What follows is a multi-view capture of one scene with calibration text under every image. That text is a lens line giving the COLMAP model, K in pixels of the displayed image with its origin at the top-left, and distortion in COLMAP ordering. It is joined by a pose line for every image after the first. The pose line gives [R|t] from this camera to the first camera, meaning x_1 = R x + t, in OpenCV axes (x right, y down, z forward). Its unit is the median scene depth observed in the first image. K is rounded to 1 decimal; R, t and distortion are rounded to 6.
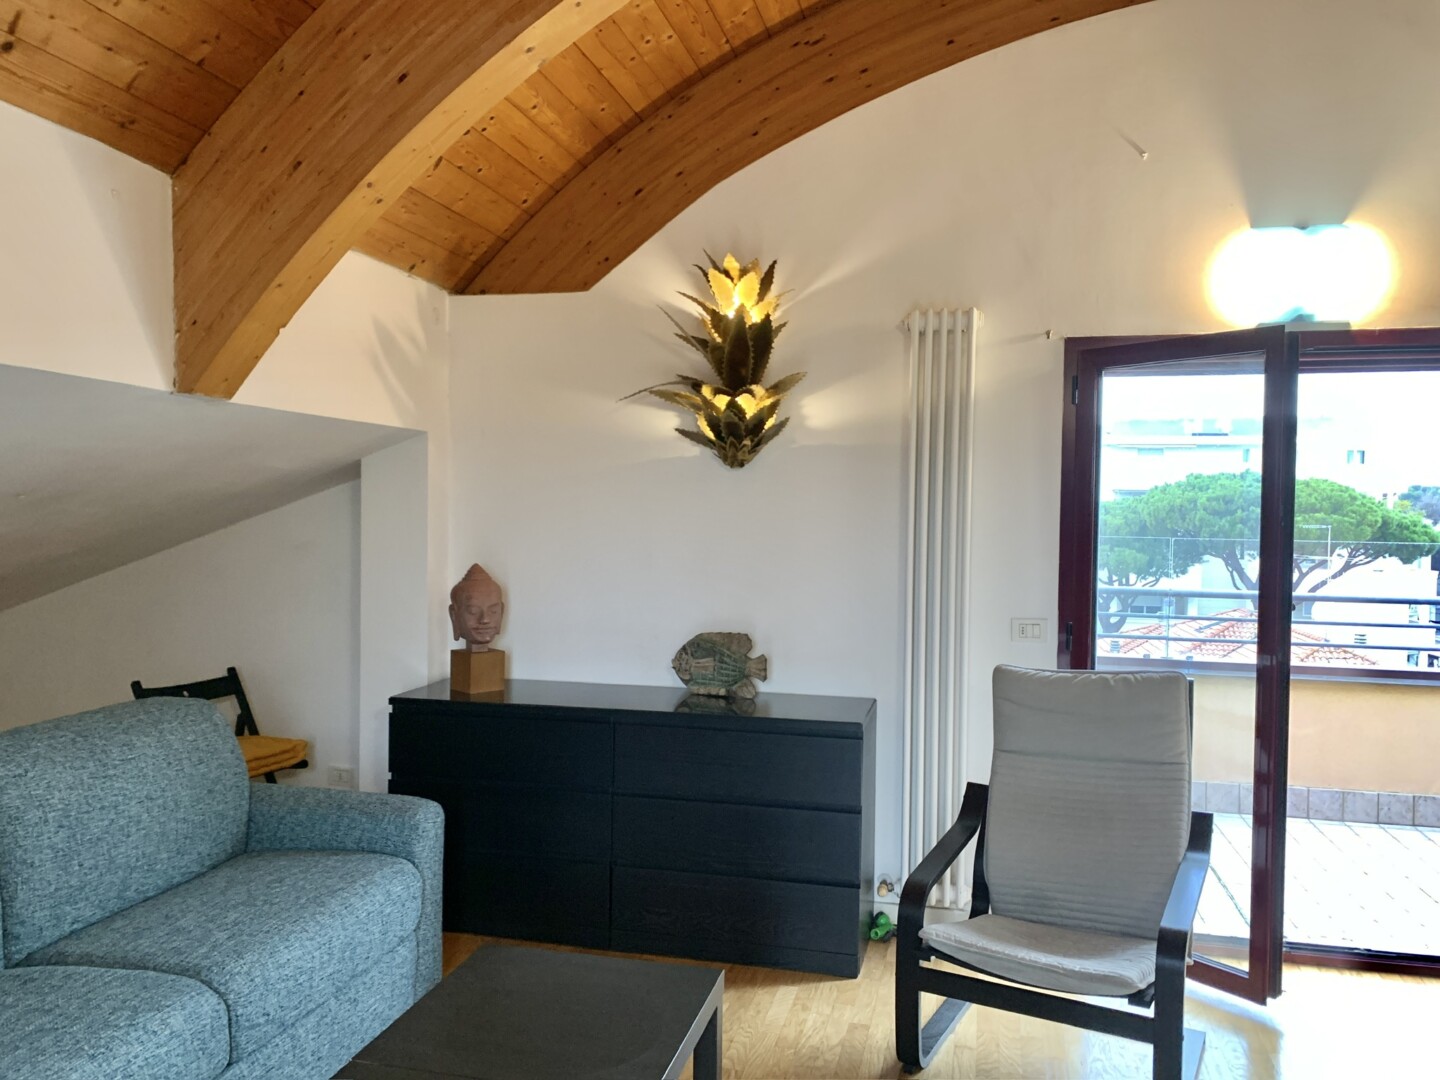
lens RADIAL K [[1105.0, 0, 728.7], [0, 1105.0, 543.7], [0, 0, 1]] dist [0.052493, -0.077160]
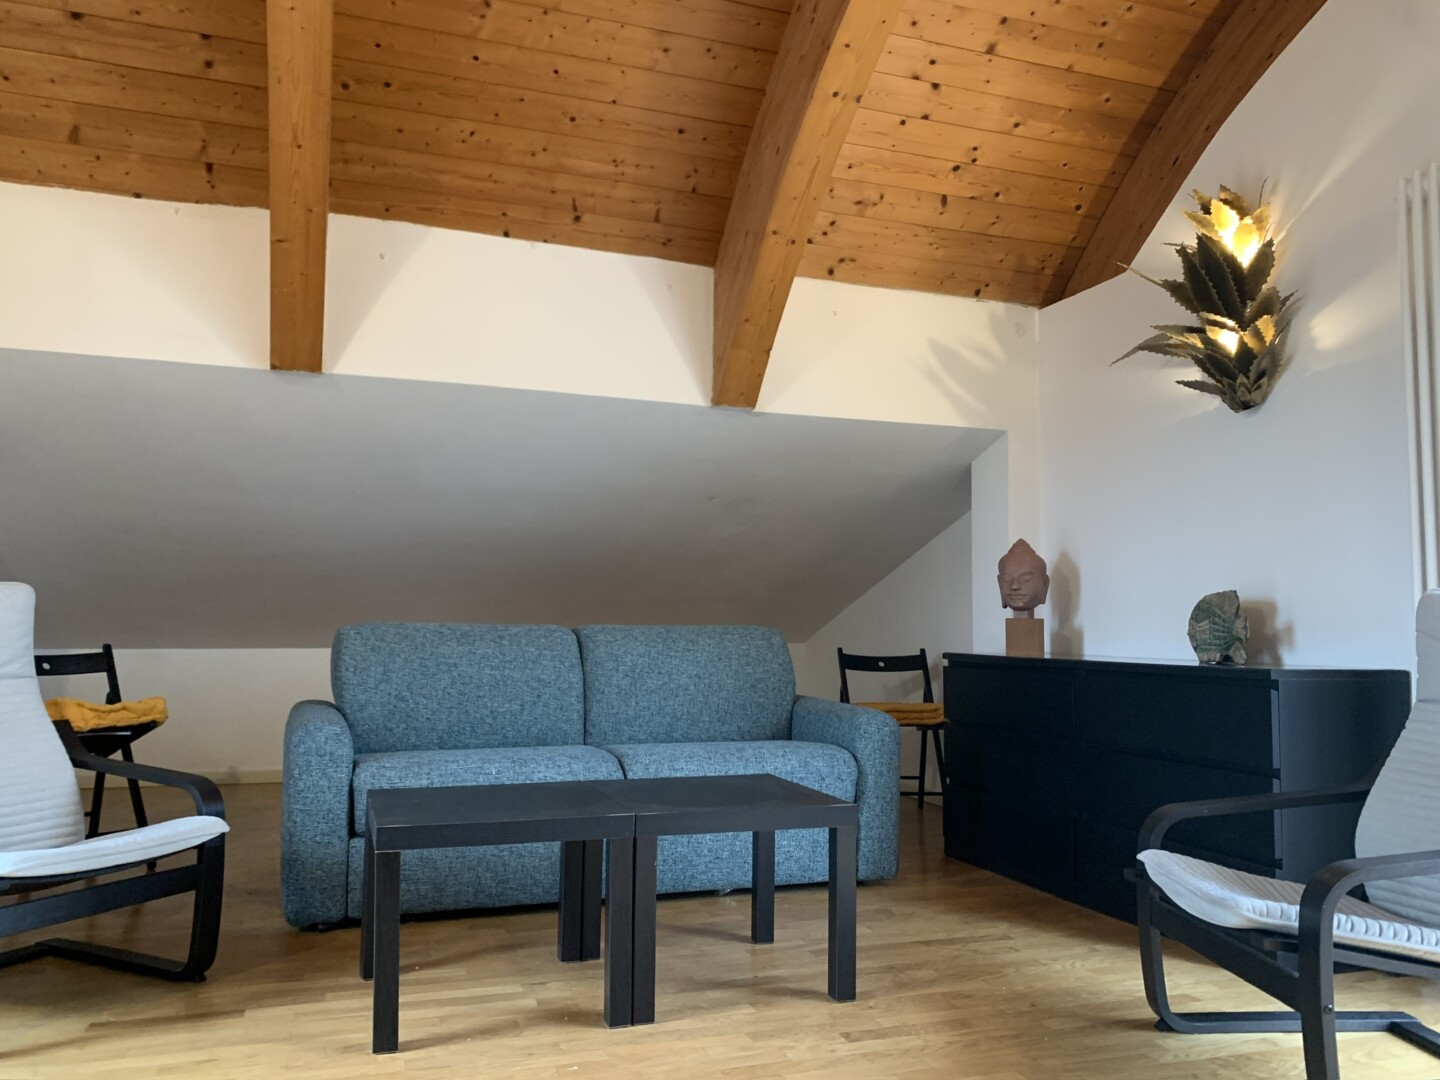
lens RADIAL K [[1108.2, 0, 711.2], [0, 1108.2, 531.4], [0, 0, 1]] dist [0.006601, -0.010364]
pose [[0.533483, -0.080410, -0.841980, 0.594022], [-0.028687, 0.993178, -0.113026, 0.160696], [0.845324, 0.084452, 0.527537, 0.176595]]
